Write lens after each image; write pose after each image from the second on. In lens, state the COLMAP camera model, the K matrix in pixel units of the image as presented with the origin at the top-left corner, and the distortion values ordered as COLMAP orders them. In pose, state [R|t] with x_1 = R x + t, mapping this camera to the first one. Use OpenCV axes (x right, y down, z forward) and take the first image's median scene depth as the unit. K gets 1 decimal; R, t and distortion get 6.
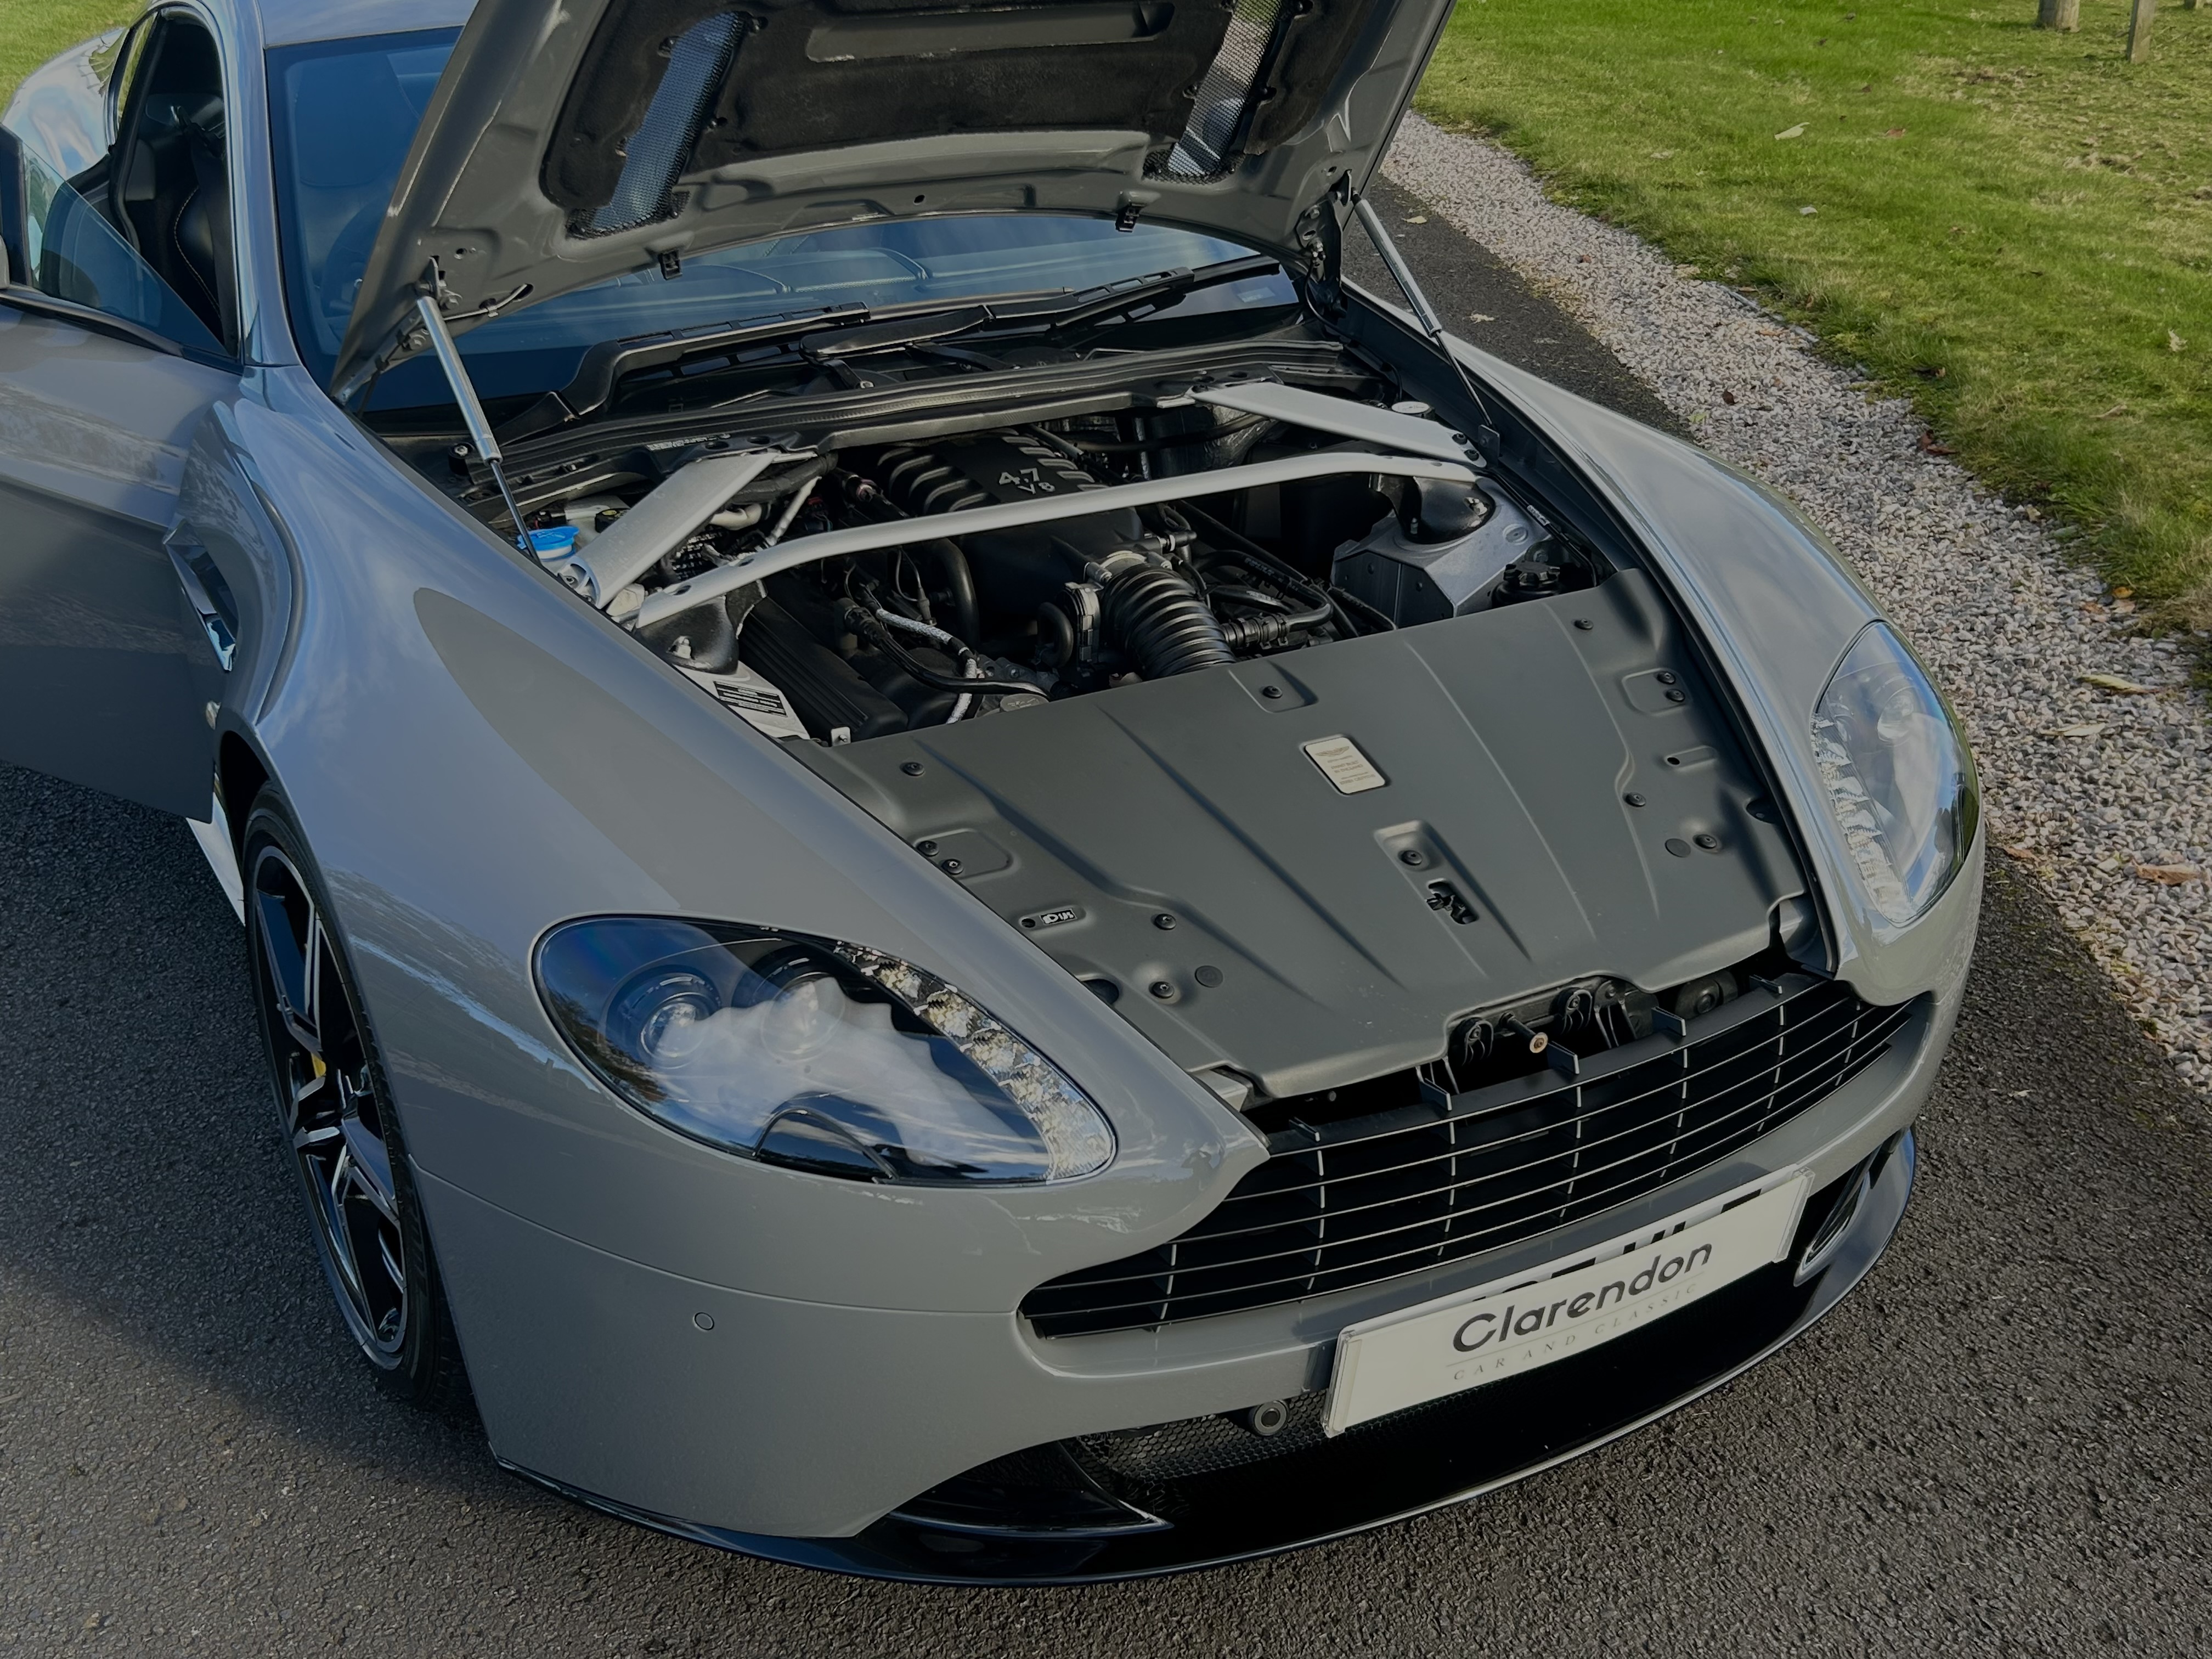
lens RADIAL K [[2318.3, 0, 1110.1], [0, 2318.3, 827.9], [0, 0, 1]] dist [0.067784, 0.000000]
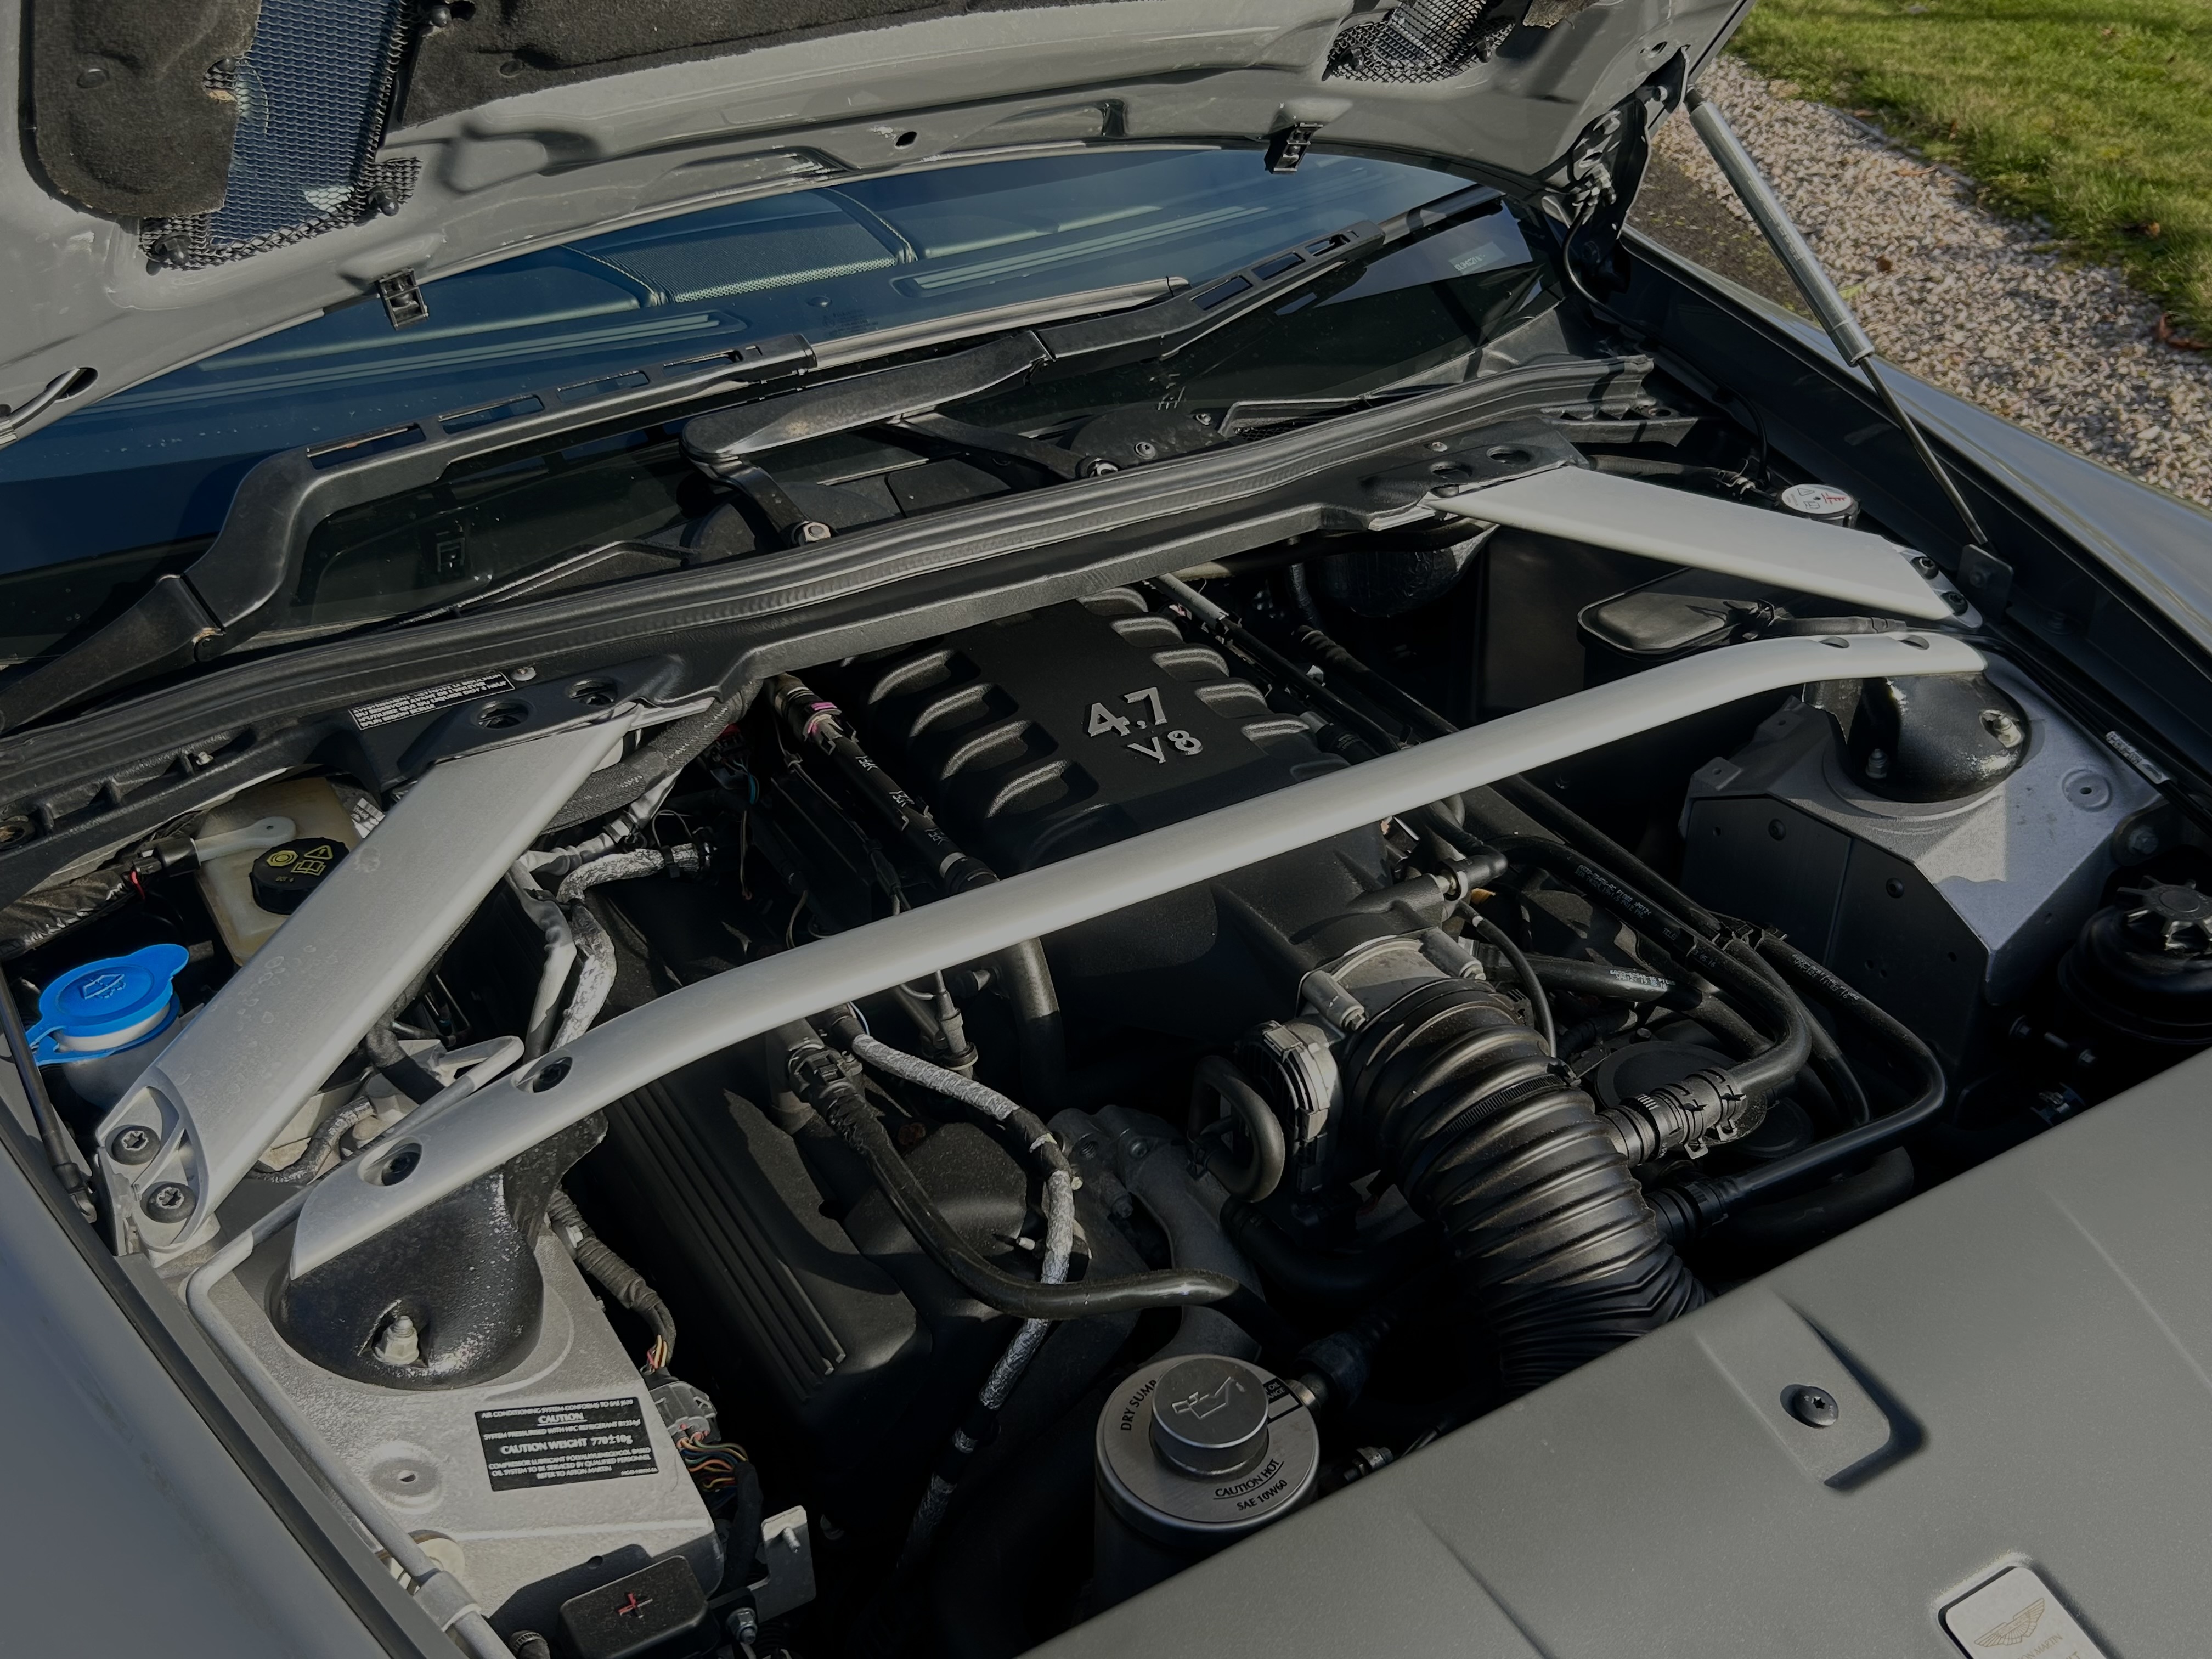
lens RADIAL K [[2124.0, 0, 1099.2], [0, 2124.0, 832.6], [0, 0, 1]] dist [0.034242, 0.000000]
pose [[0.999443, -0.024465, 0.022683, -0.052410], [0.021560, 0.992479, 0.120498, -0.169068], [-0.025460, -0.119942, 0.992454, 0.504049]]
